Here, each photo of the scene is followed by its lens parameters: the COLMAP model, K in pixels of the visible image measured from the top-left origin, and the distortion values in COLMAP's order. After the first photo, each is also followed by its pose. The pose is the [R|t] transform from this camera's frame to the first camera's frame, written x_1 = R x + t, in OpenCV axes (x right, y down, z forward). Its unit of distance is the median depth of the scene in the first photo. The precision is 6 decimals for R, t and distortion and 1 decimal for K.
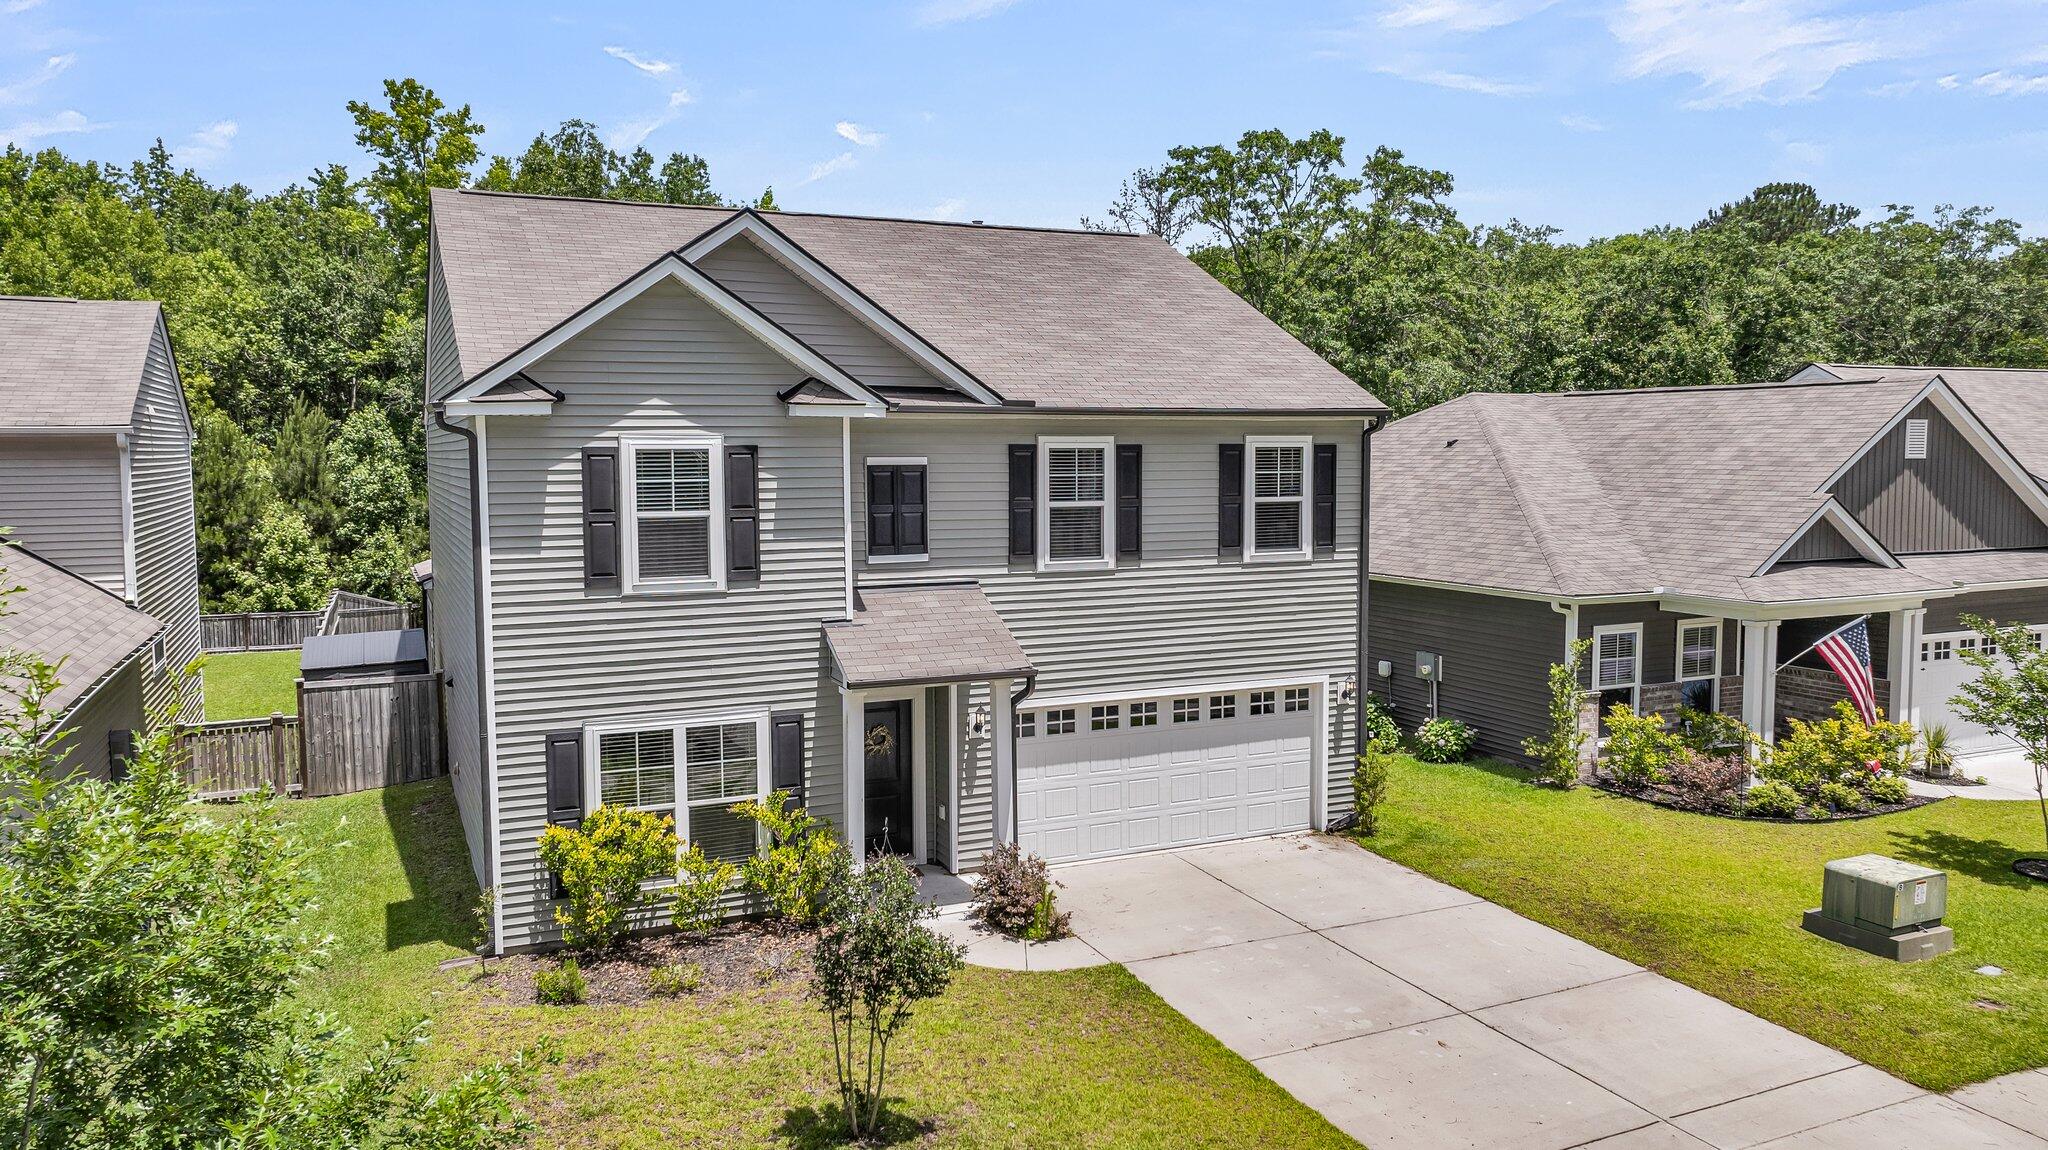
lens RADIAL K [[1424.1, 0, 1029.8], [0, 1424.1, 558.2], [0, 0, 1]] dist [-0.010124, -0.002307]
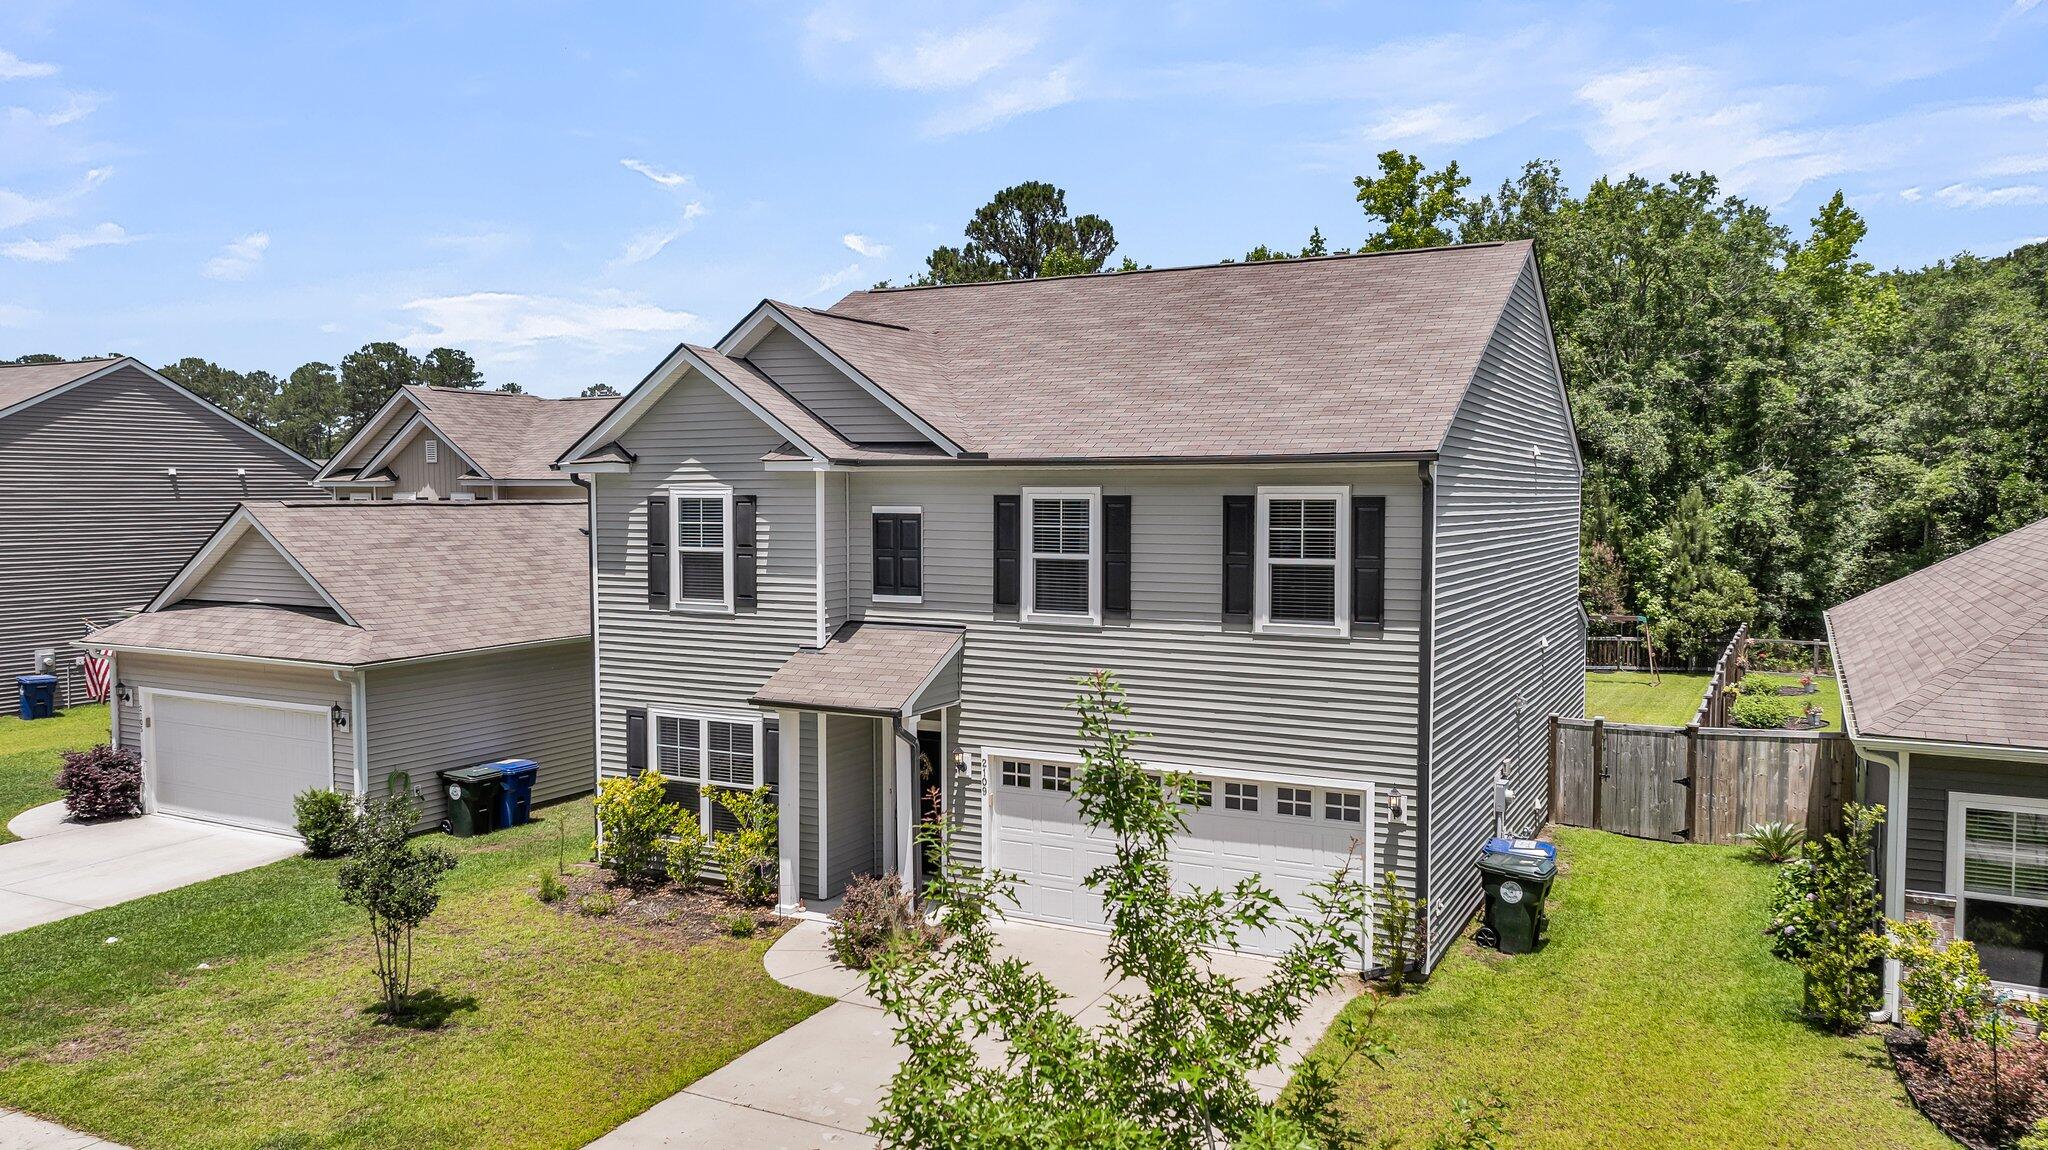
lens RADIAL K [[1460.3, 0, 1024.0], [0, 1460.3, 575.0], [0, 0, 1]] dist [0.024164, 0.000286]
pose [[0.616598, 0.046982, -0.785875, 0.823230], [-0.064722, 0.997864, 0.008874, -0.033351], [0.784613, 0.045392, 0.618322, 0.369050]]
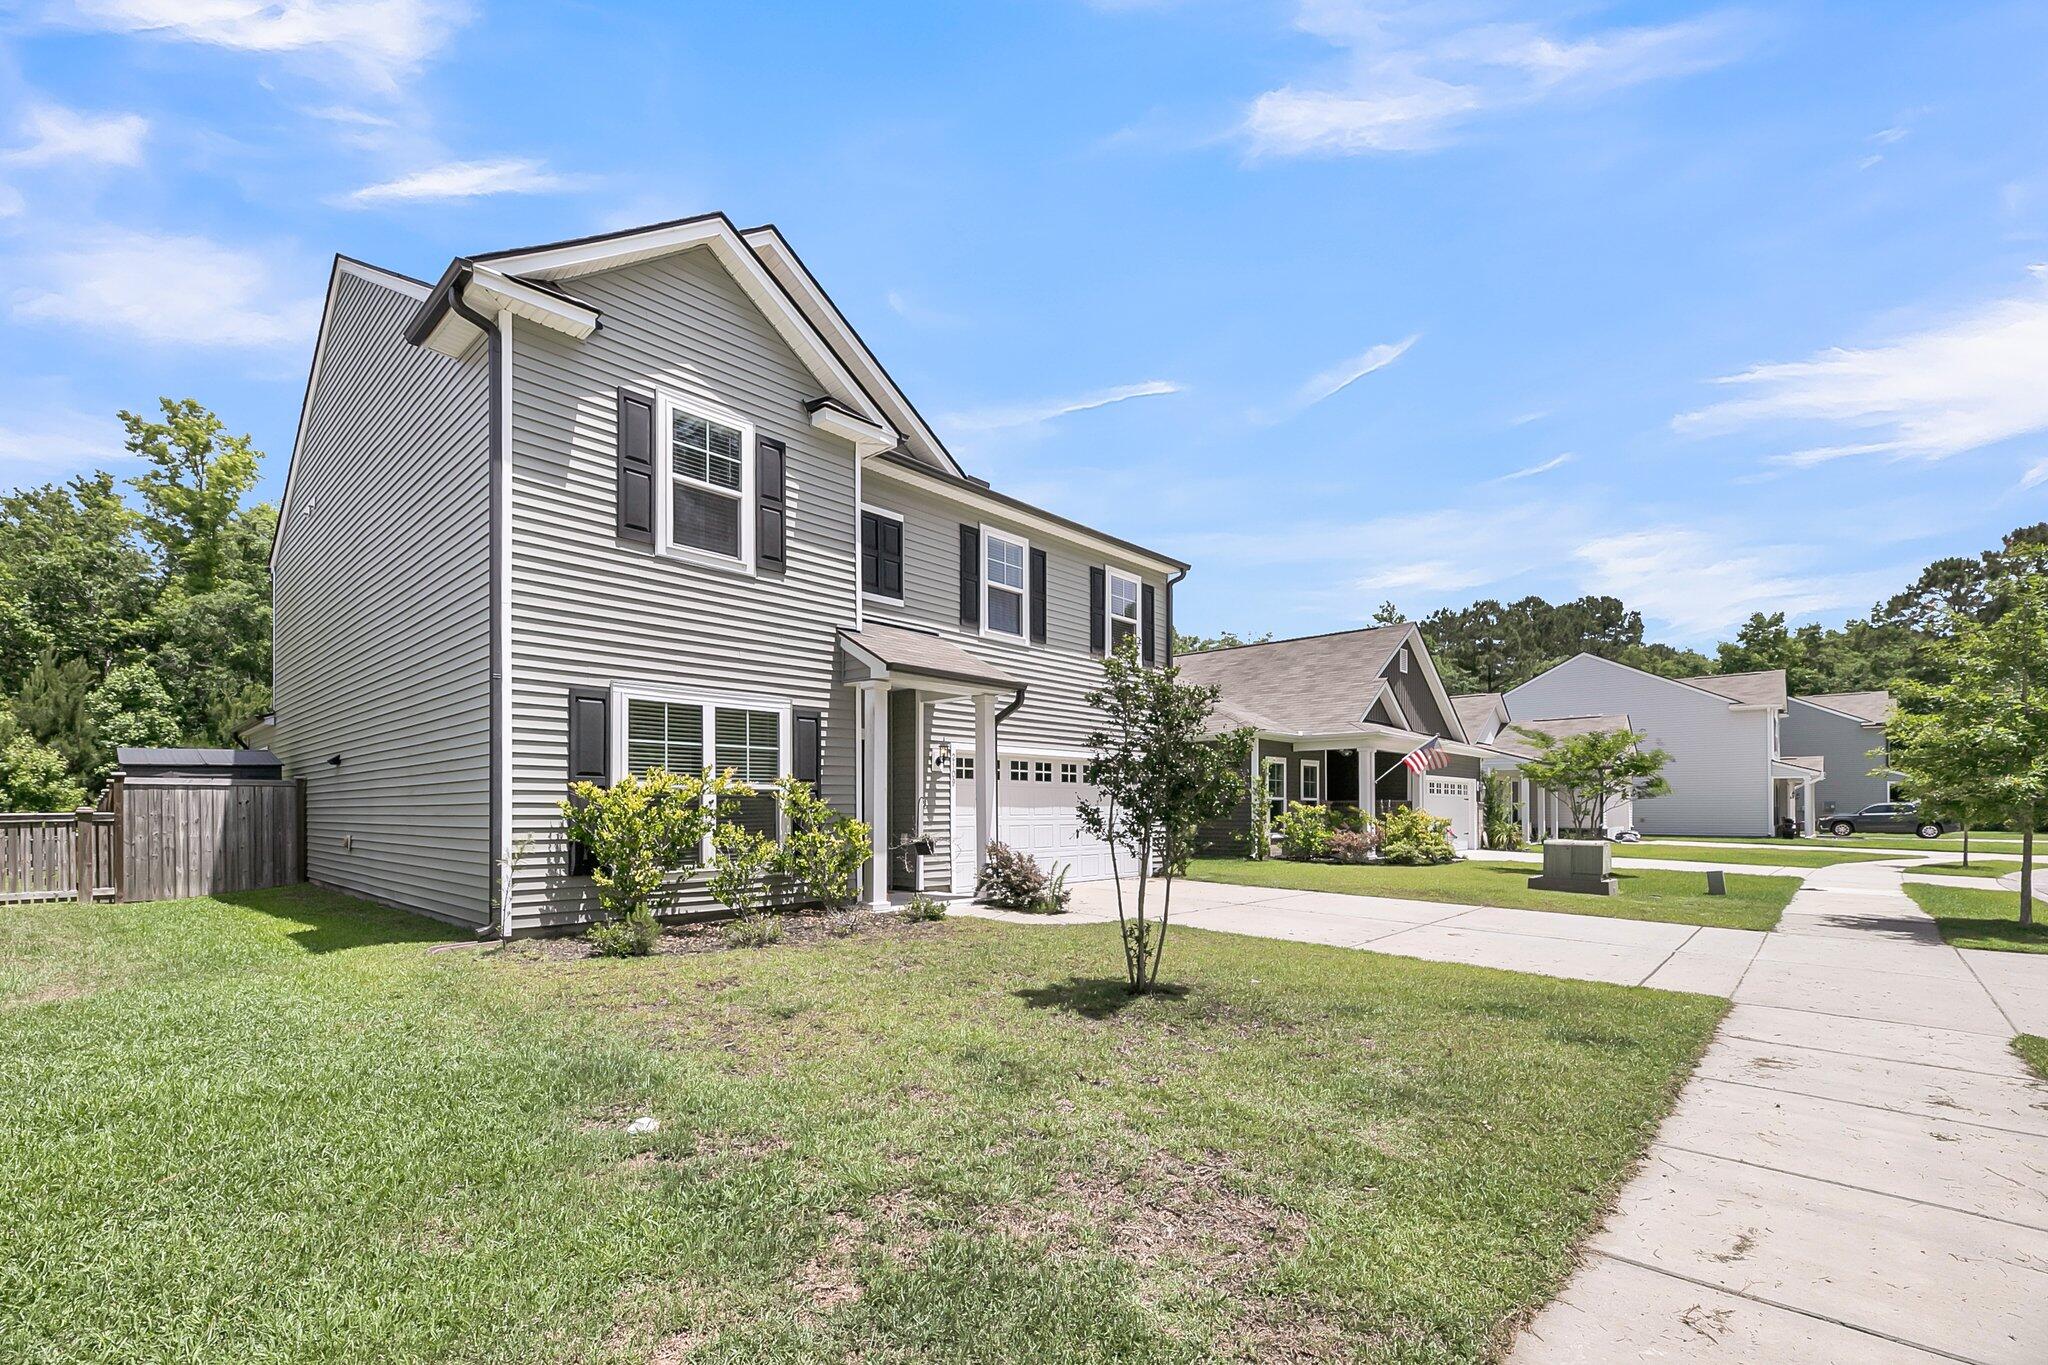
lens RADIAL K [[869.9, 0, 1027.8], [0, 869.9, 806.6], [0, 0, 1]] dist [-0.001494, -0.000777]
pose [[0.922113, 0.005999, 0.386873, -0.241528], [0.024328, 0.997002, -0.073447, 0.208610], [-0.386154, 0.077138, 0.919203, 0.329490]]
